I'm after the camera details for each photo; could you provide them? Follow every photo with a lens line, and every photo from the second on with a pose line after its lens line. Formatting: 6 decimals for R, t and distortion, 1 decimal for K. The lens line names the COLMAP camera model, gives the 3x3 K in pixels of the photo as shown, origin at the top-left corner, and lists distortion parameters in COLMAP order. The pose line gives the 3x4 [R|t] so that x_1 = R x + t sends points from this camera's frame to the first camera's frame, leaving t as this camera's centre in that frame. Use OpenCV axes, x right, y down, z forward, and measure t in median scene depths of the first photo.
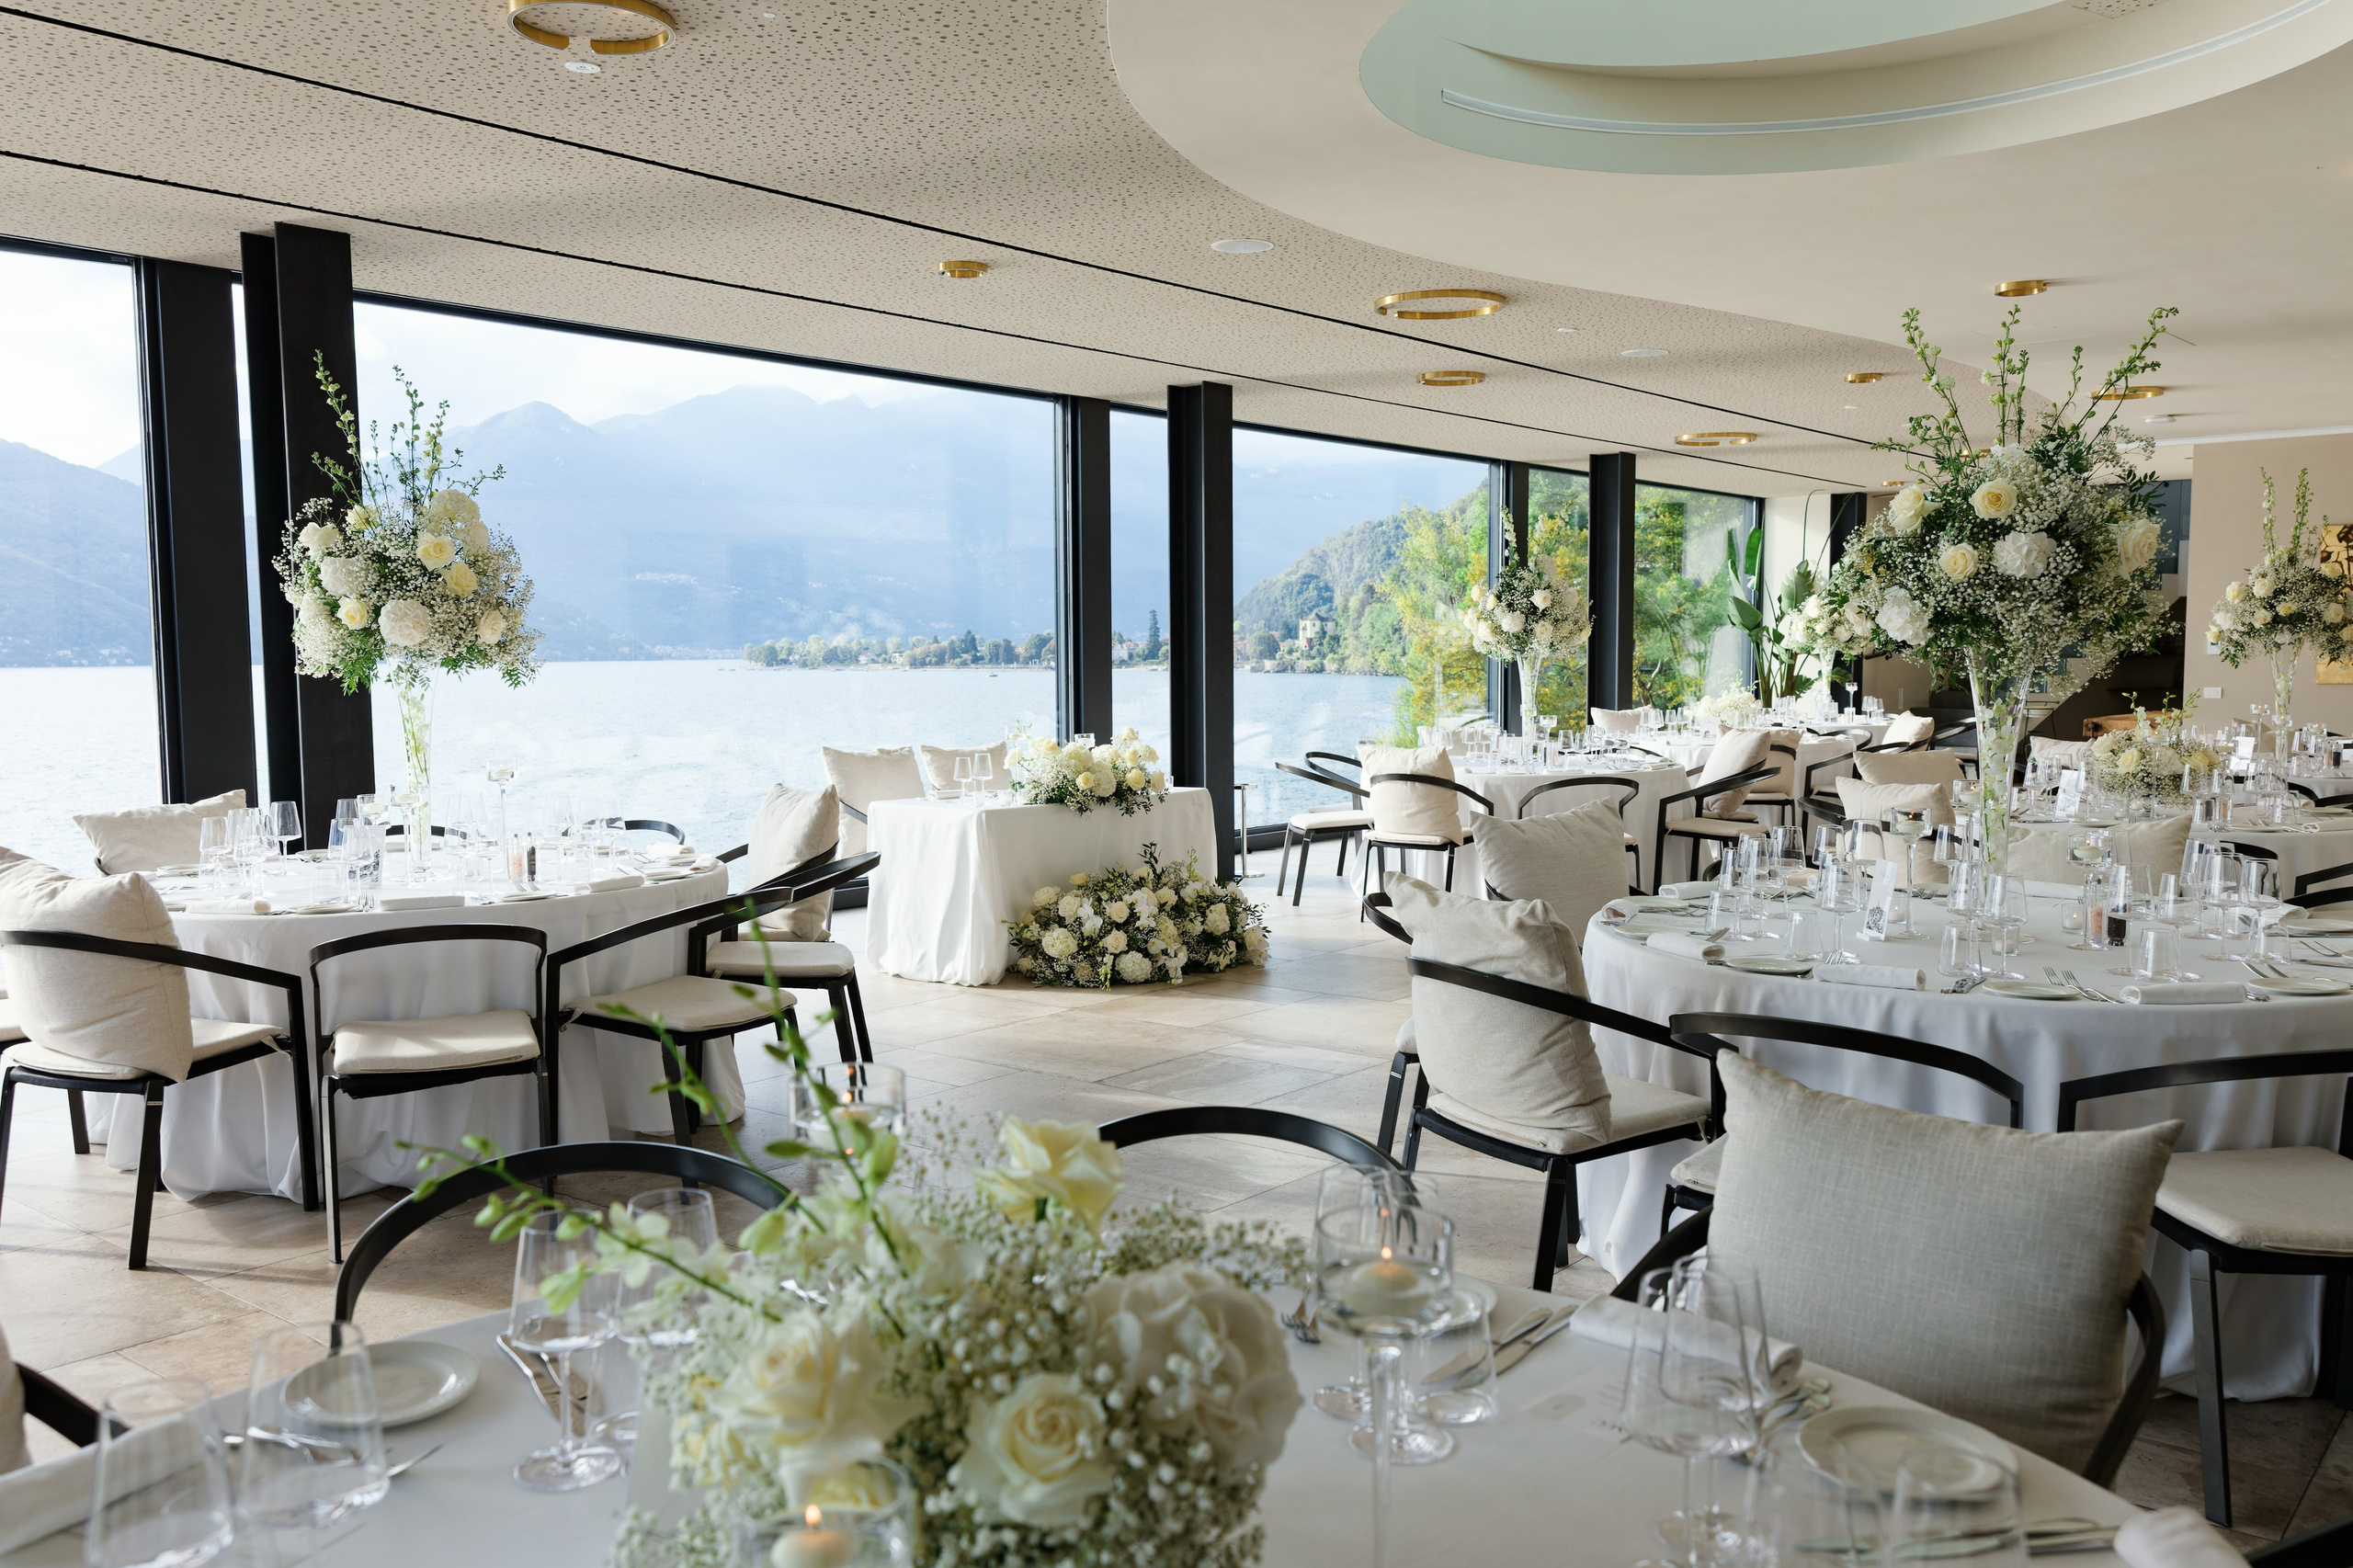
lens RADIAL K [[1896.8, 0, 1171.7], [0, 1896.8, 803.1], [0, 0, 1]] dist [0.009513, 0.007901]
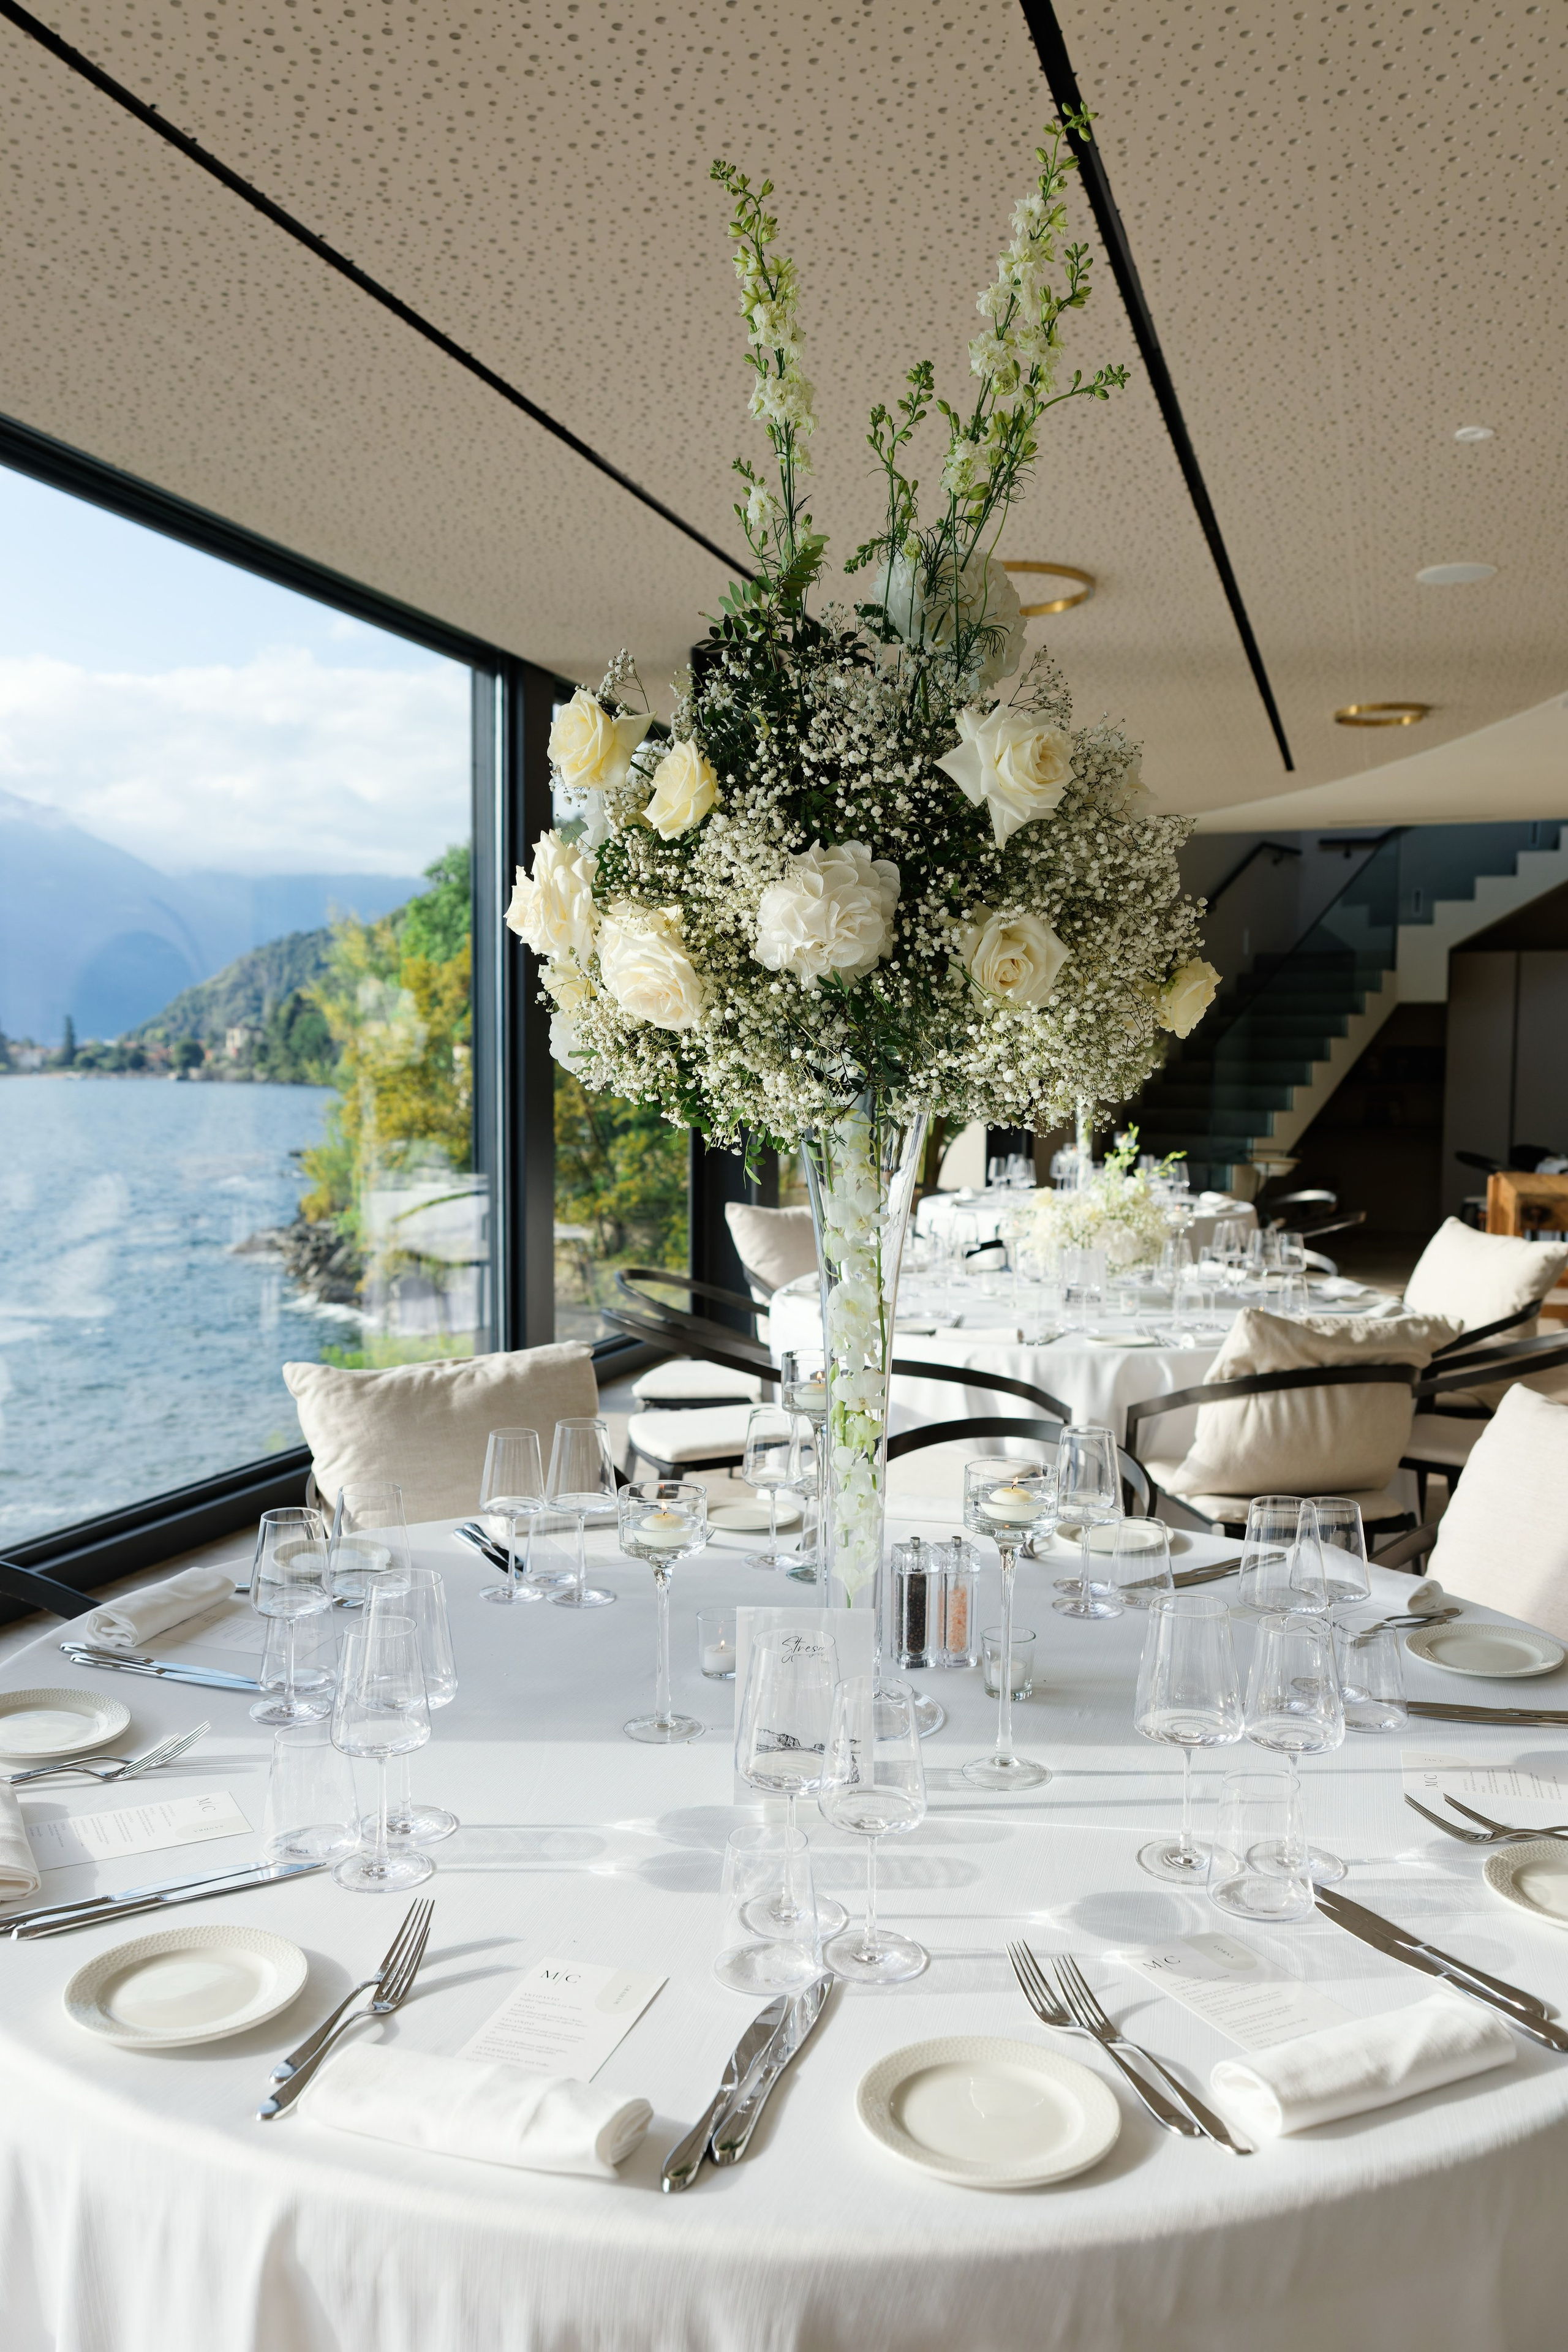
lens RADIAL K [[1839.8, 0, 784.0], [0, 1839.8, 1176.0], [0, 0, 1]] dist [0.000074, 0.001103]
pose [[0.935916, -0.009738, 0.352089, 0.153365], [0.016245, 0.999747, -0.015533, -0.088983], [-0.351848, 0.020257, 0.935838, 1.078859]]
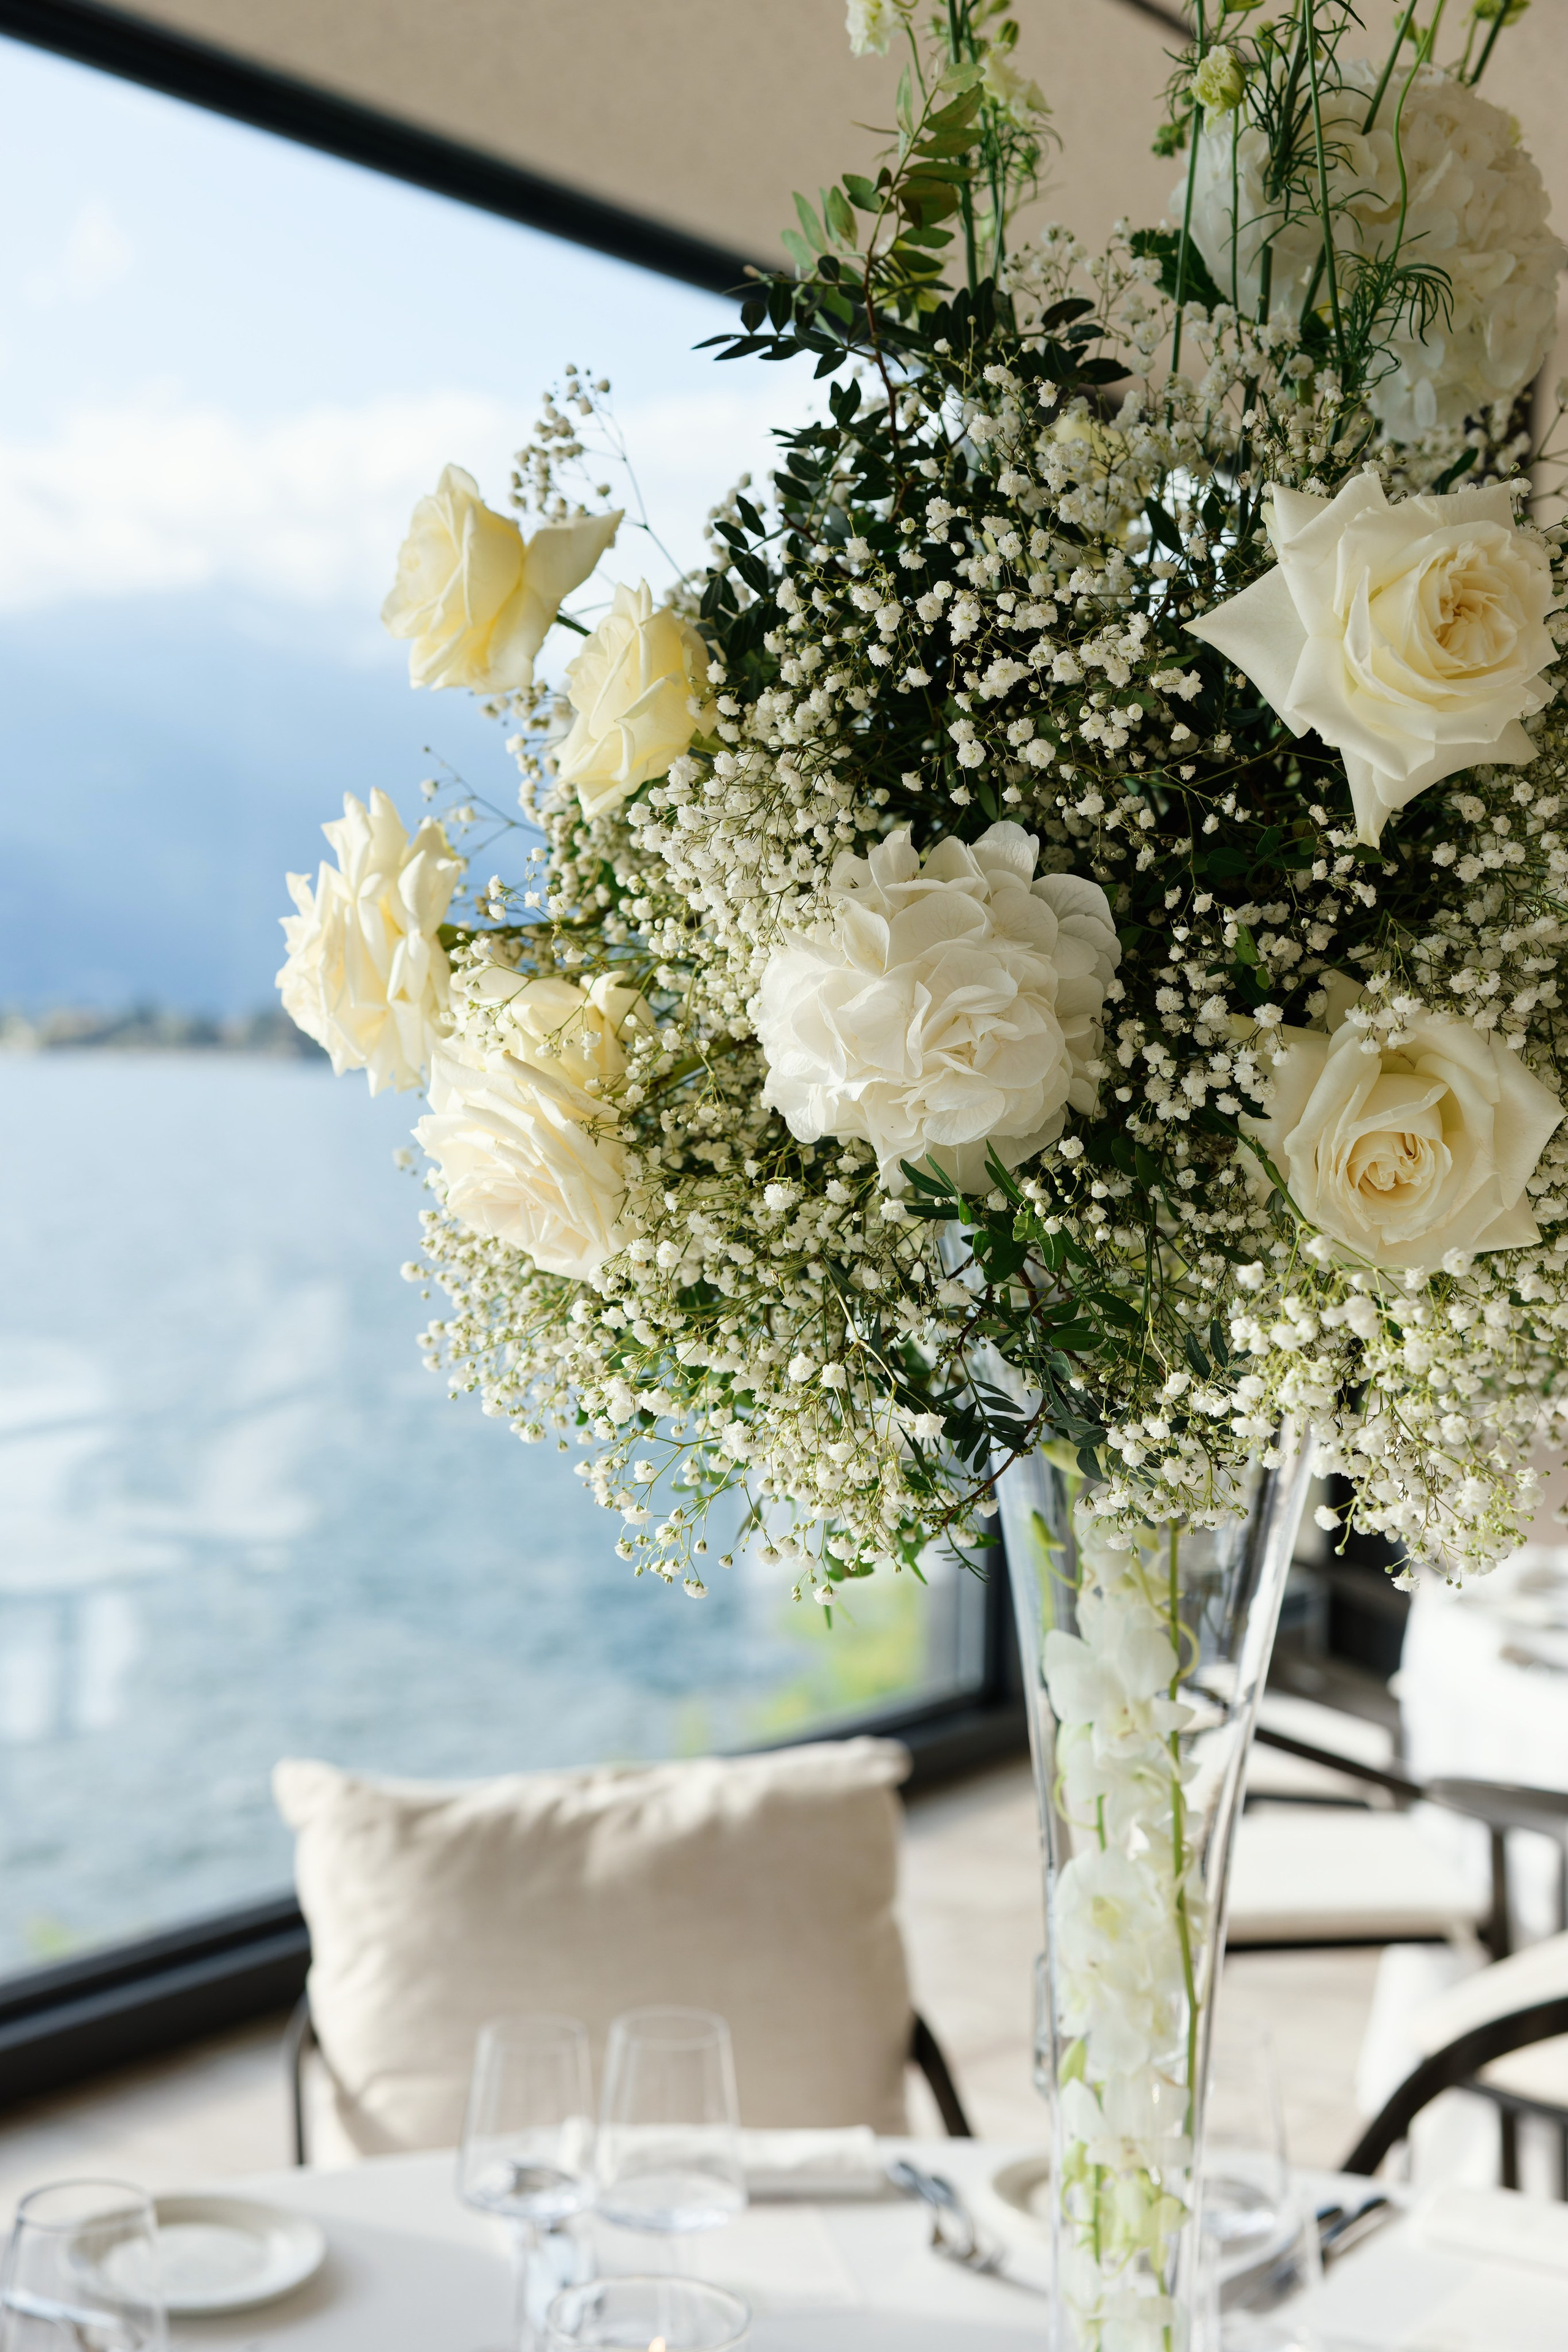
lens RADIAL K [[3181.7, 0, 784.0], [0, 3181.7, 1176.0], [0, 0, 1]] dist [0.025506, 0.021451]
pose [[0.996025, 0.024859, 0.085537, 0.209093], [-0.021735, 0.999069, -0.037255, -0.107425], [-0.086384, 0.035248, 0.995638, 1.125940]]
